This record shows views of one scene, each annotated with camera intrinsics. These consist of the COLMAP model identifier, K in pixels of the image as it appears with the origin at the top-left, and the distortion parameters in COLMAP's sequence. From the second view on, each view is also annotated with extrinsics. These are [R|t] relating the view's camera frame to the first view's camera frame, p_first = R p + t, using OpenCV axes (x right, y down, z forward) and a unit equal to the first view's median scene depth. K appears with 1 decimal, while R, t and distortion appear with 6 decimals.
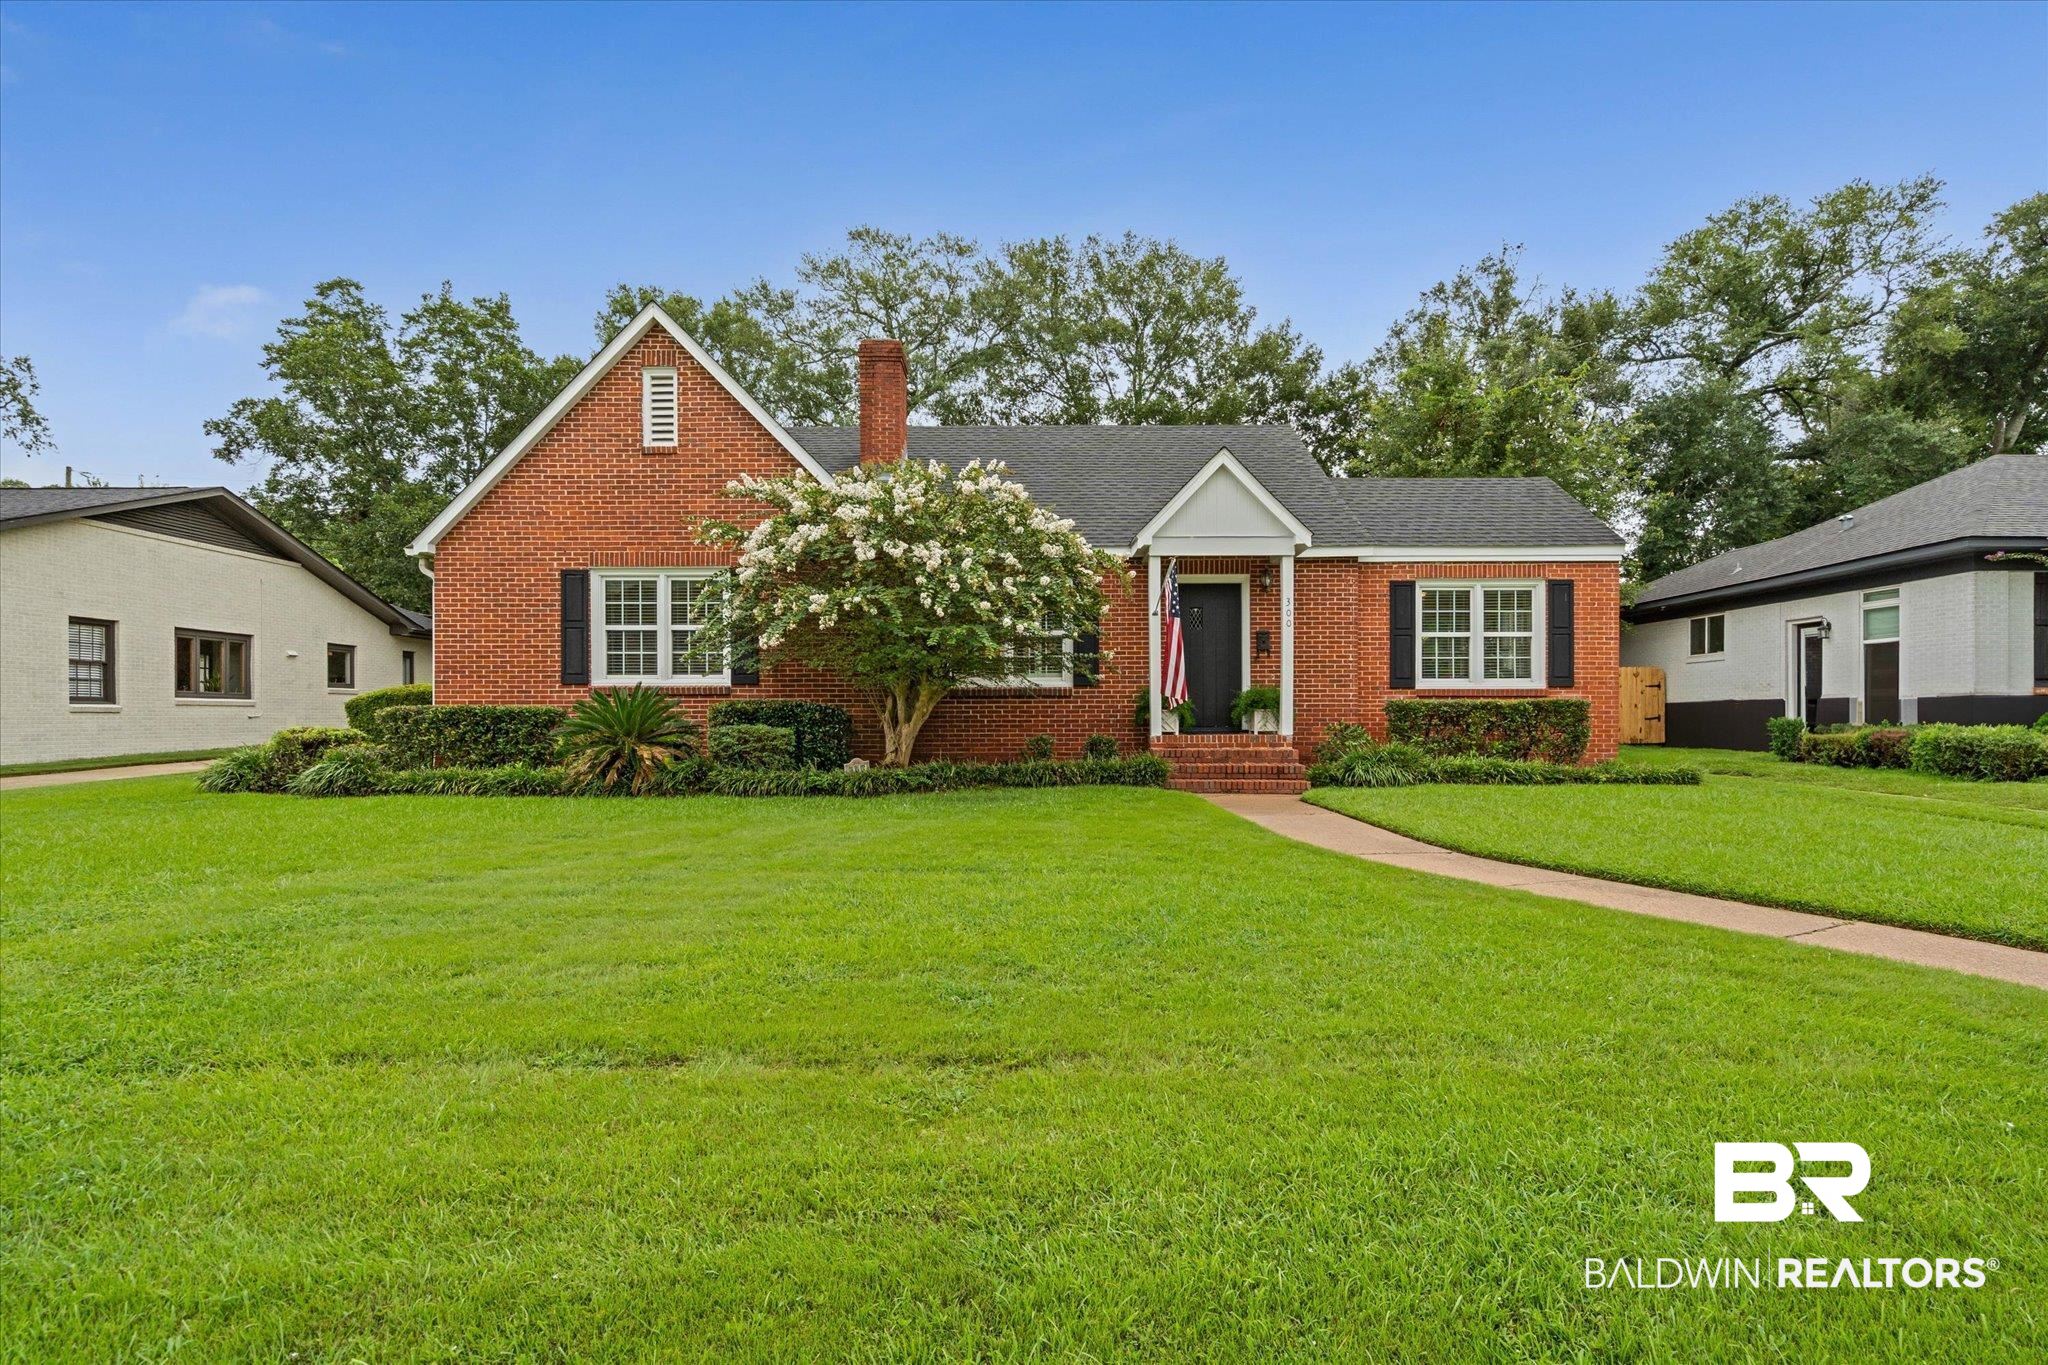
lens RADIAL K [[1047.5, 0, 1026.2], [0, 1047.5, 708.7], [0, 0, 1]] dist [0.000774, 0.000272]
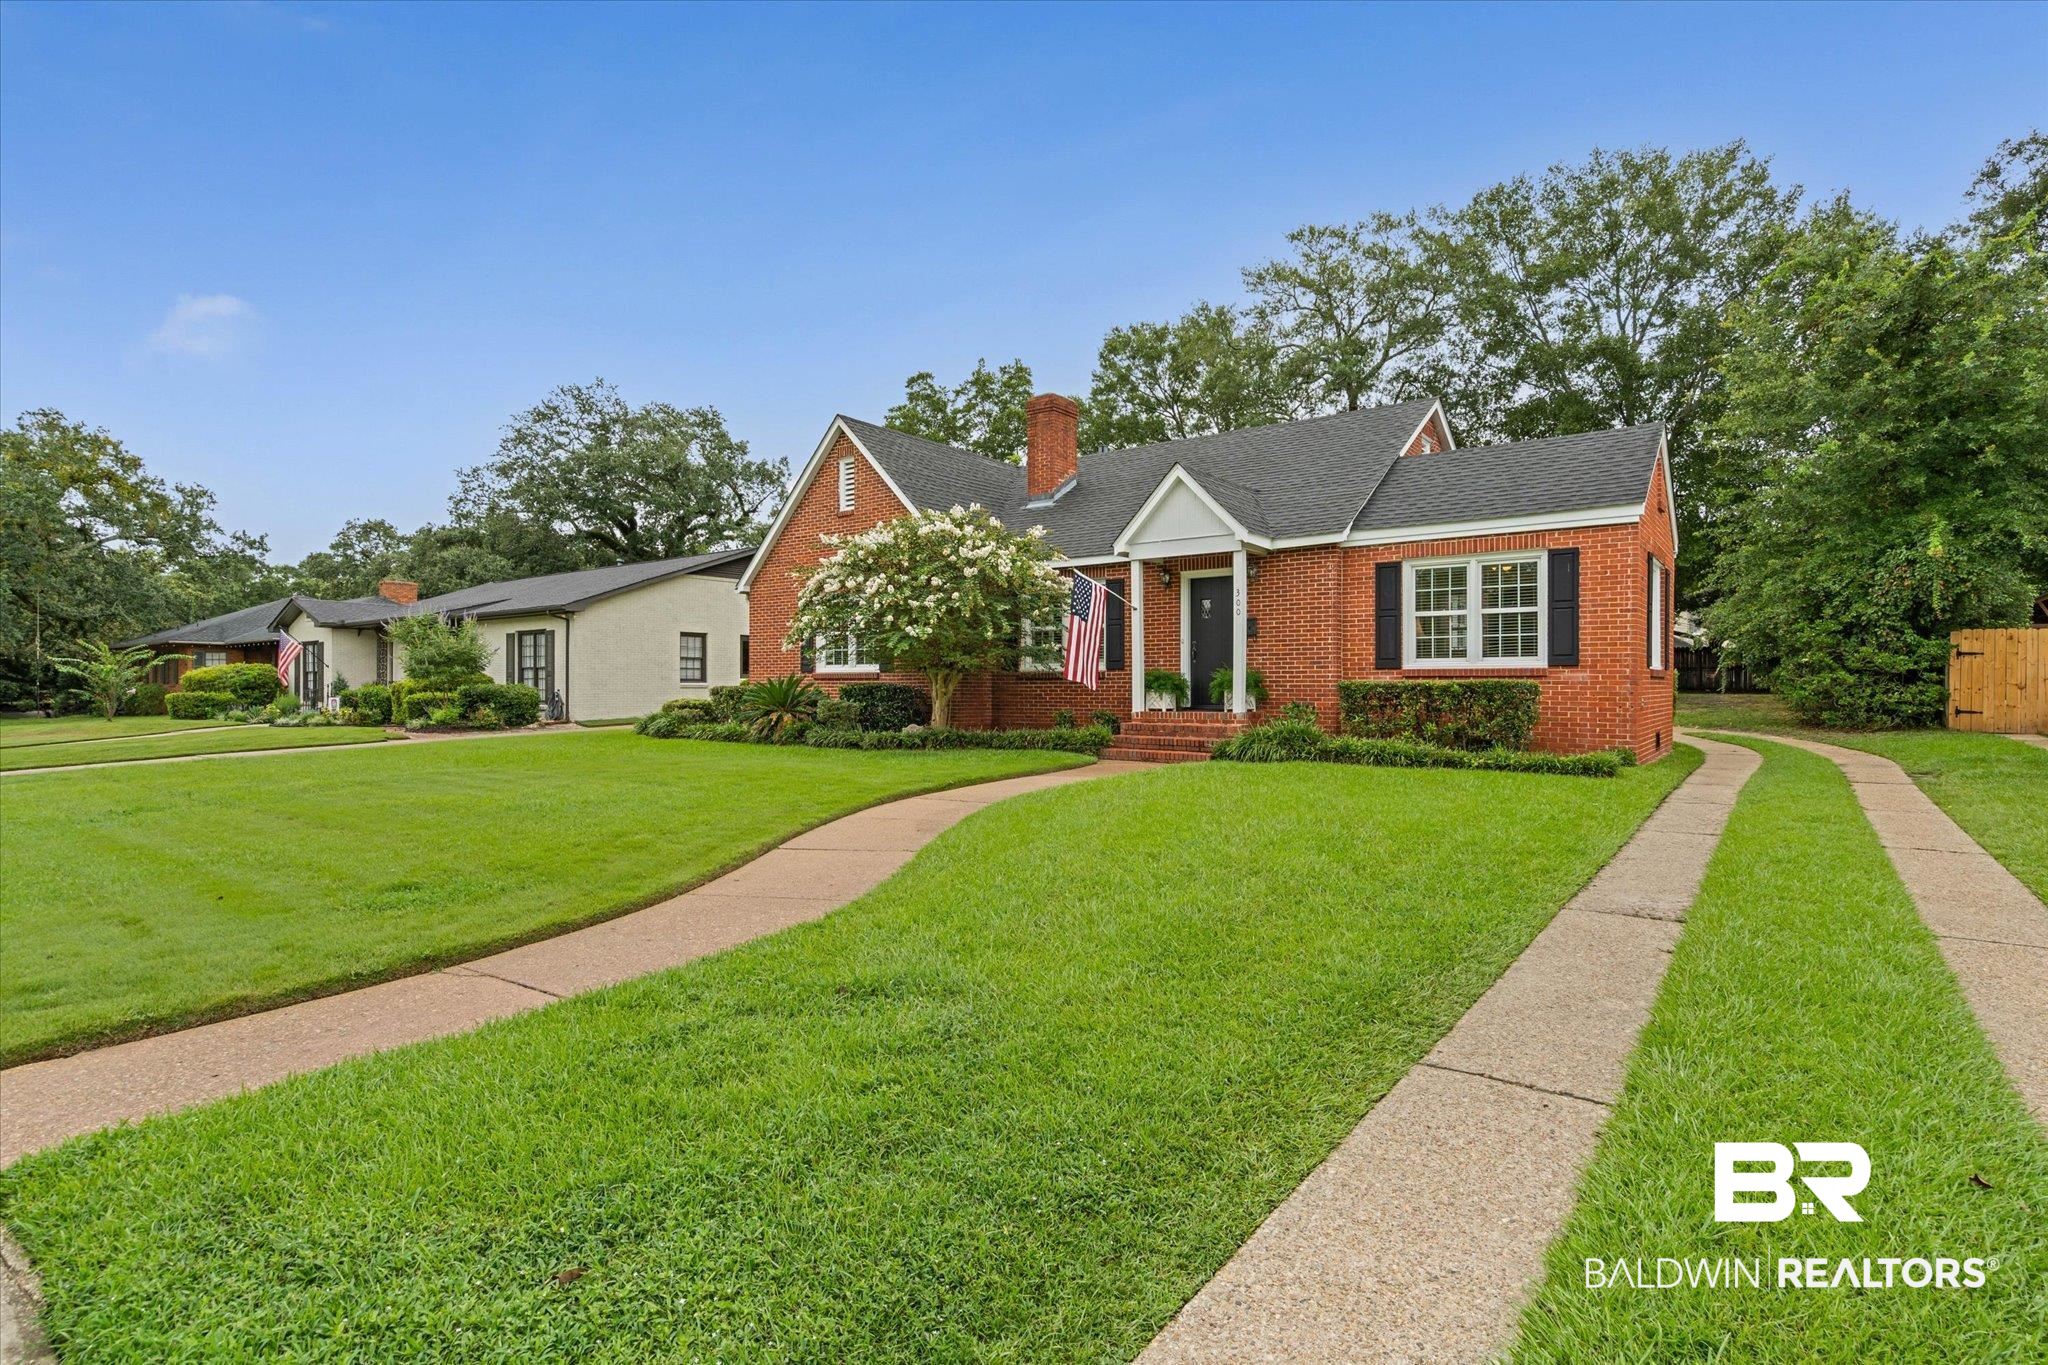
lens RADIAL K [[1087.0, 0, 1023.8], [0, 1087.0, 655.2], [0, 0, 1]] dist [-0.001427, 0.000262]
pose [[0.777149, -0.015587, -0.629123, 0.739167], [-0.000368, 0.999682, -0.025222, -0.005856], [0.629316, 0.019833, 0.776896, -0.033231]]
